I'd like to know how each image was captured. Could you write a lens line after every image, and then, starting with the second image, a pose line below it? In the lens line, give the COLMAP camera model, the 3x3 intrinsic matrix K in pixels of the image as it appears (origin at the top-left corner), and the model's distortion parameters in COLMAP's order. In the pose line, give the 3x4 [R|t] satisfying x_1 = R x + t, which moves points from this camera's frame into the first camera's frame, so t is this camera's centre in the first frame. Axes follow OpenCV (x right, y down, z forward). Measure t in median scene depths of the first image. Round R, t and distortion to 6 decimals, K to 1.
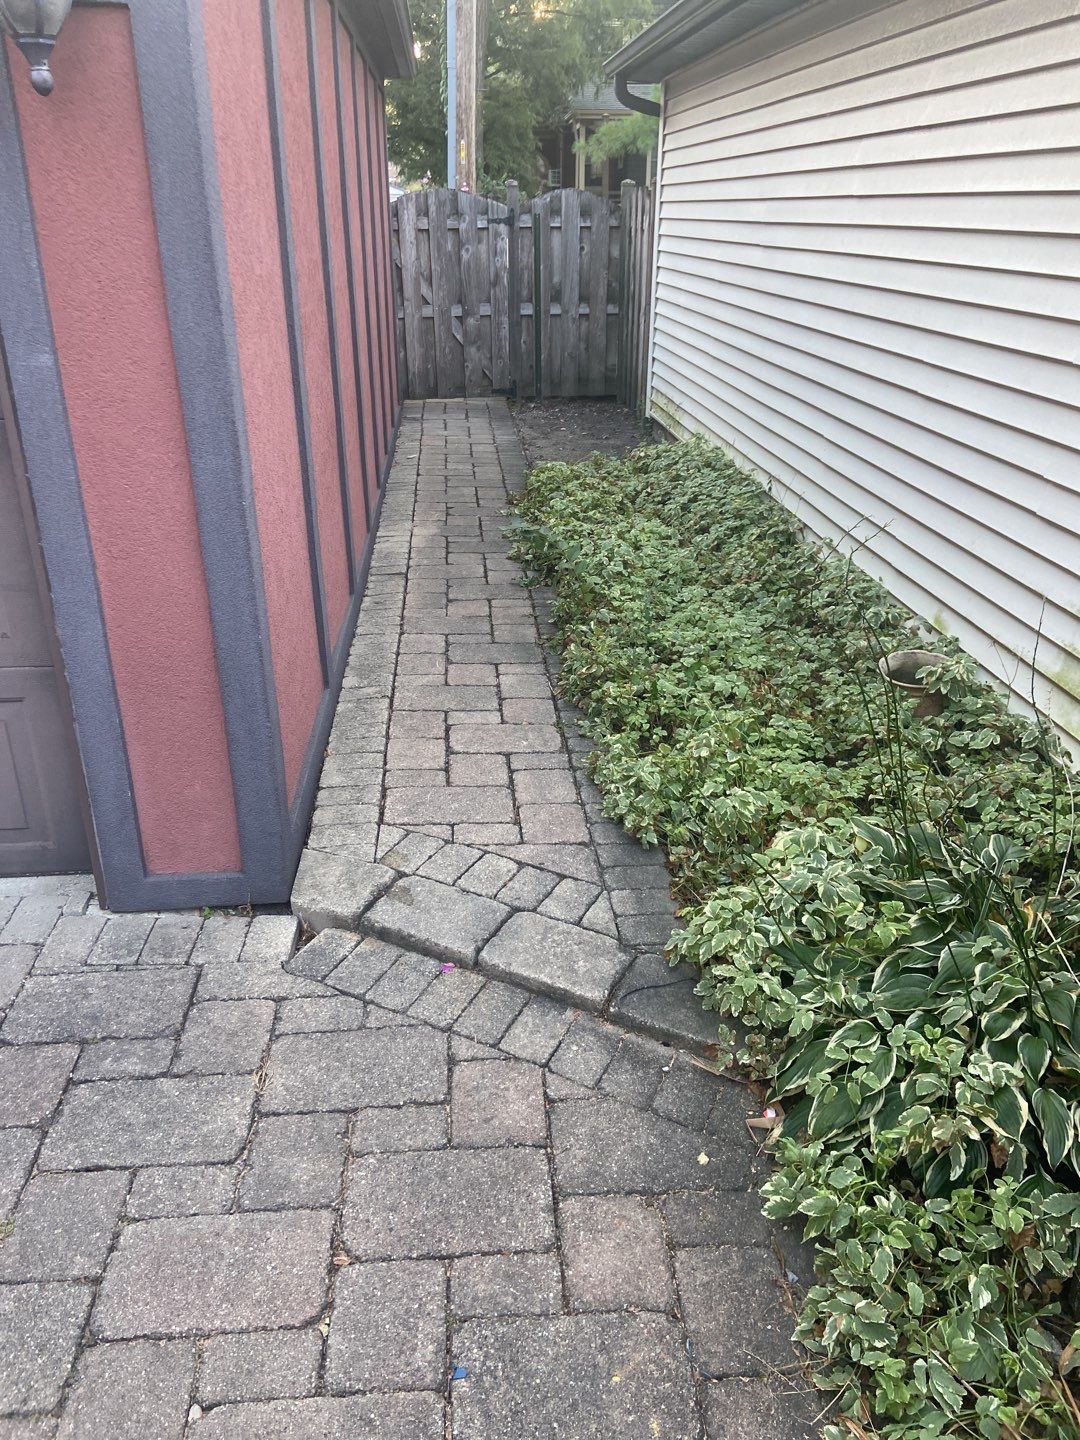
lens RADIAL K [[1070.0, 0, 546.1], [0, 1070.0, 720.5], [0, 0, 1]] dist [0.093310, -0.101881]
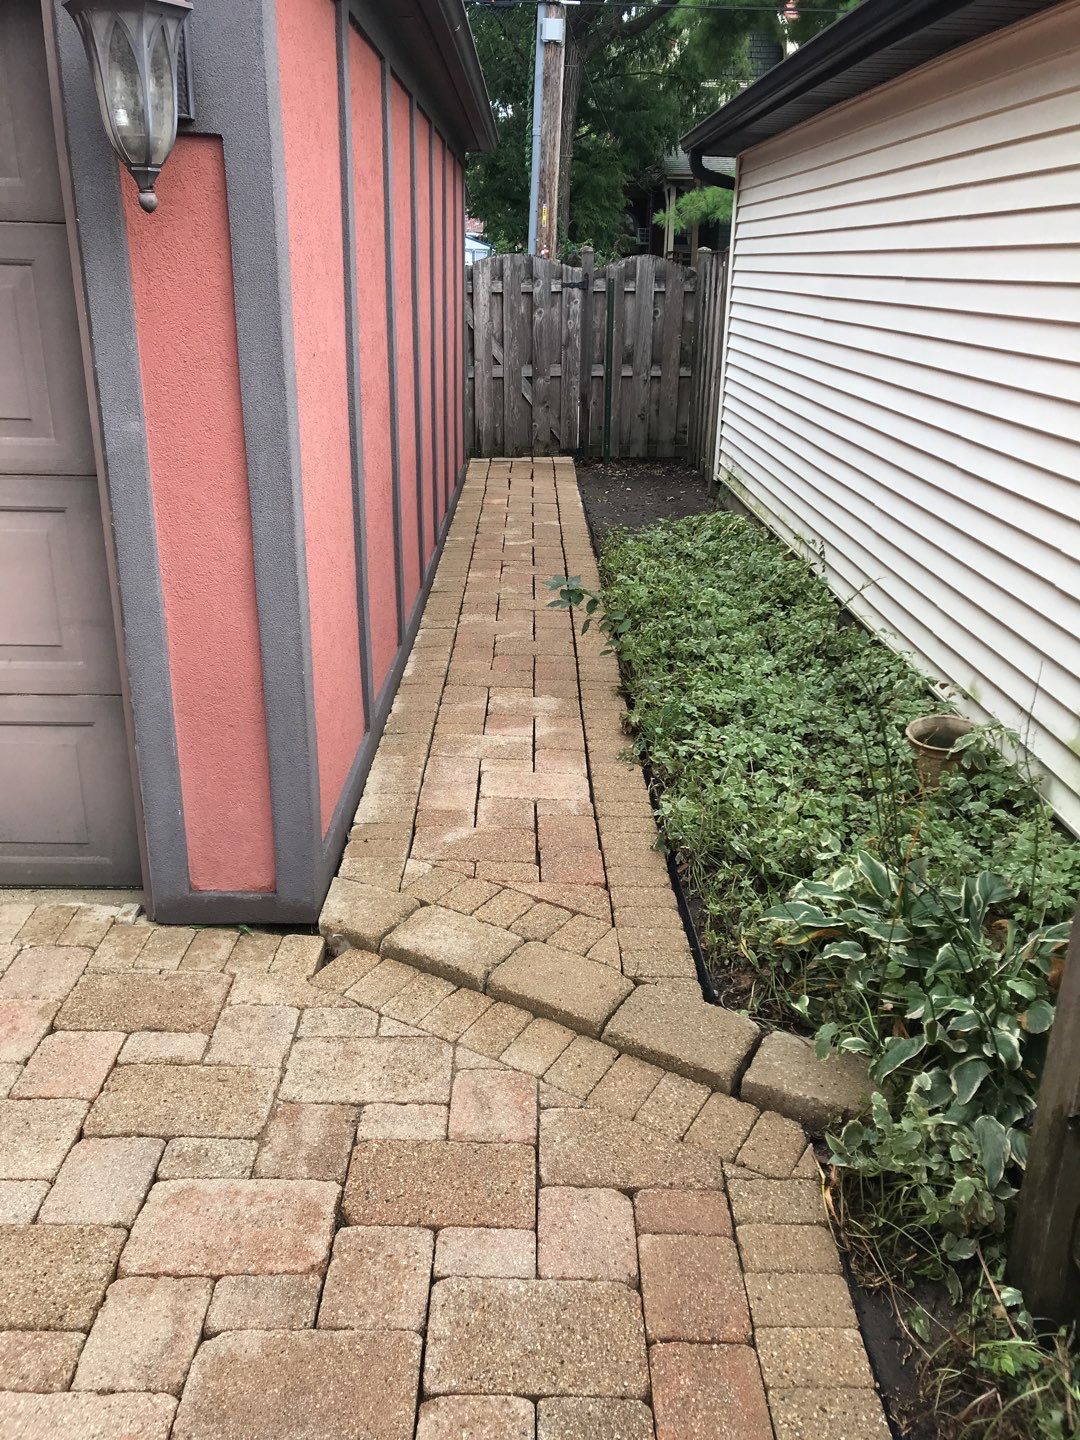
lens RADIAL K [[1159.5, 0, 540.0], [0, 1159.5, 720.0], [0, 0, 1]] dist [0.016455, -0.002370]
pose [[0.996934, 0.036931, -0.068987, 0.016628], [-0.041397, 0.997061, -0.064472, 0.010365], [0.066403, 0.067130, 0.995532, -0.044781]]
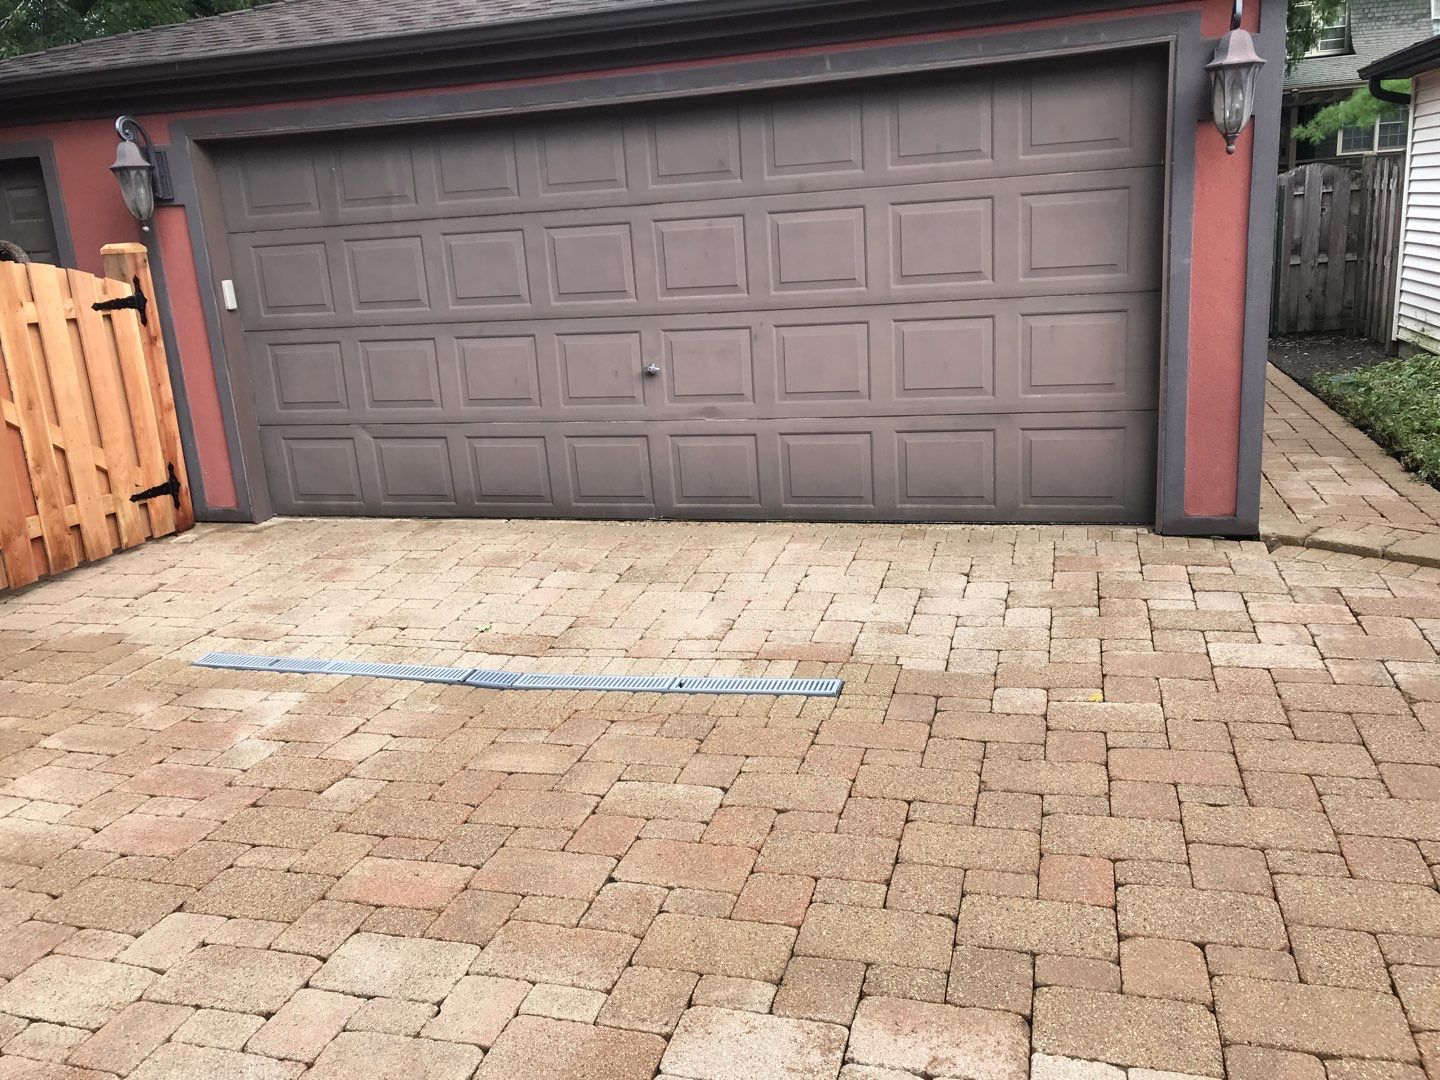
lens RADIAL K [[1151.0, 0, 714.6], [0, 1151.0, 536.5], [0, 0, 1]] dist [0.018054, -0.002046]
pose [[0.928273, 0.034413, -0.370303, -0.115348], [-0.091964, 0.986027, -0.138901, 0.167419], [0.360349, 0.162993, 0.918467, -0.373974]]
